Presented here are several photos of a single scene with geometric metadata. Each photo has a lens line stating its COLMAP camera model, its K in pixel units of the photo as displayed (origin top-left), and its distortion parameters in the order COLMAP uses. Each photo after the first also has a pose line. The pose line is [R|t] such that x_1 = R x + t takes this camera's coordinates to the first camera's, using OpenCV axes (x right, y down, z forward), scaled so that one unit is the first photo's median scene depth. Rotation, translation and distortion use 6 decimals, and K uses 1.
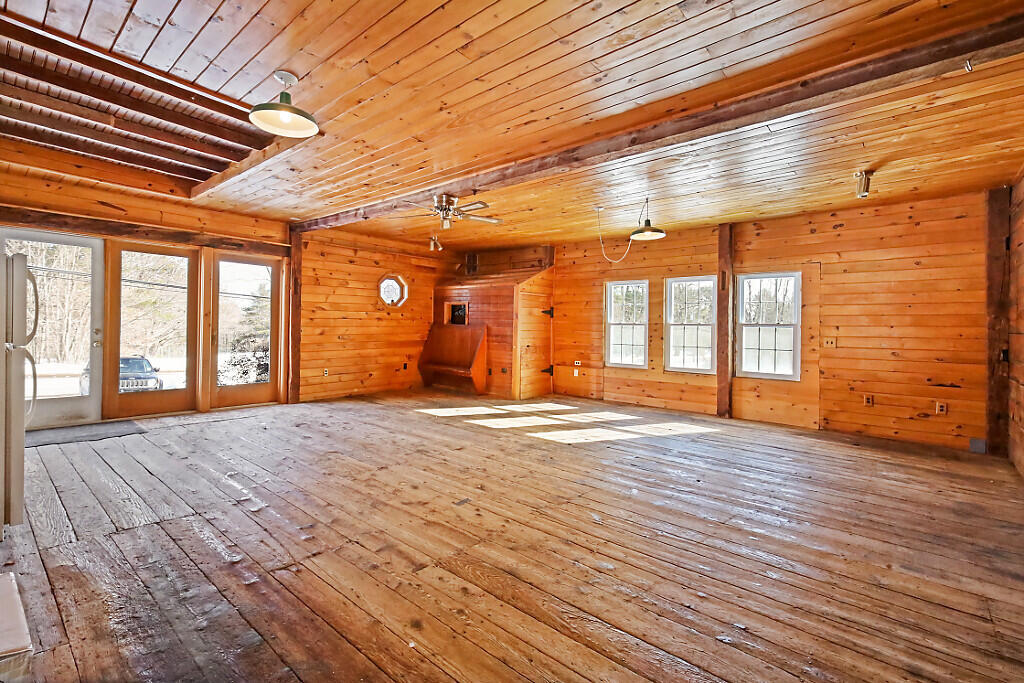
lens RADIAL K [[463.9, 0, 511.1], [0, 463.9, 331.6], [0, 0, 1]] dist [0.015263, -0.000353]
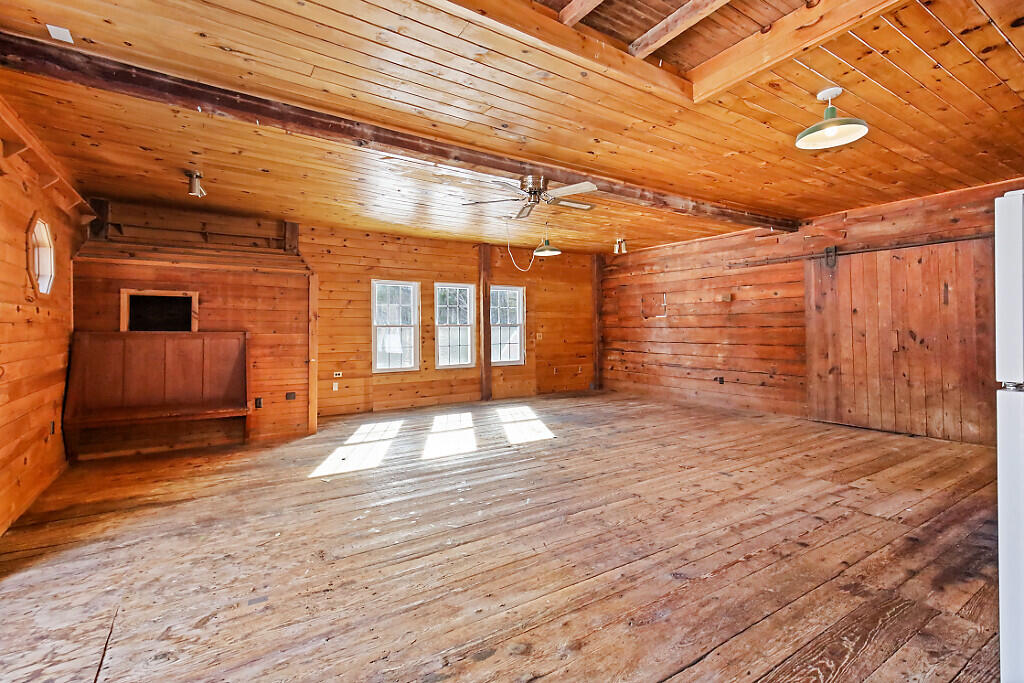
lens RADIAL K [[471.5, 0, 509.7], [0, 471.5, 329.7], [0, 0, 1]] dist [0.015991, -0.000553]
pose [[0.278606, -0.022915, 0.960132, -0.704819], [0.023308, 0.999582, 0.017093, -0.022735], [-0.960123, 0.017616, 0.279023, 0.578206]]
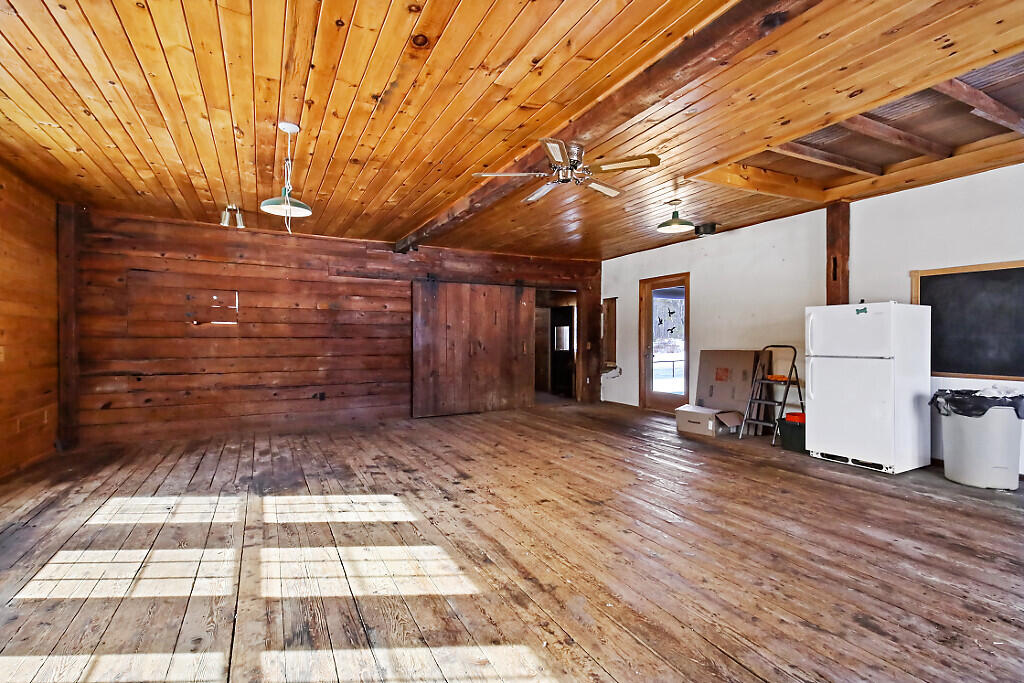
lens RADIAL K [[465.1, 0, 512.0], [0, 465.1, 341.5], [0, 0, 1]] dist [0.008774, -0.000583]
pose [[-0.933631, -0.020942, 0.357623, -0.227493], [-0.013454, 0.999635, 0.023413, -0.018981], [-0.357983, 0.017048, -0.933573, 1.196994]]
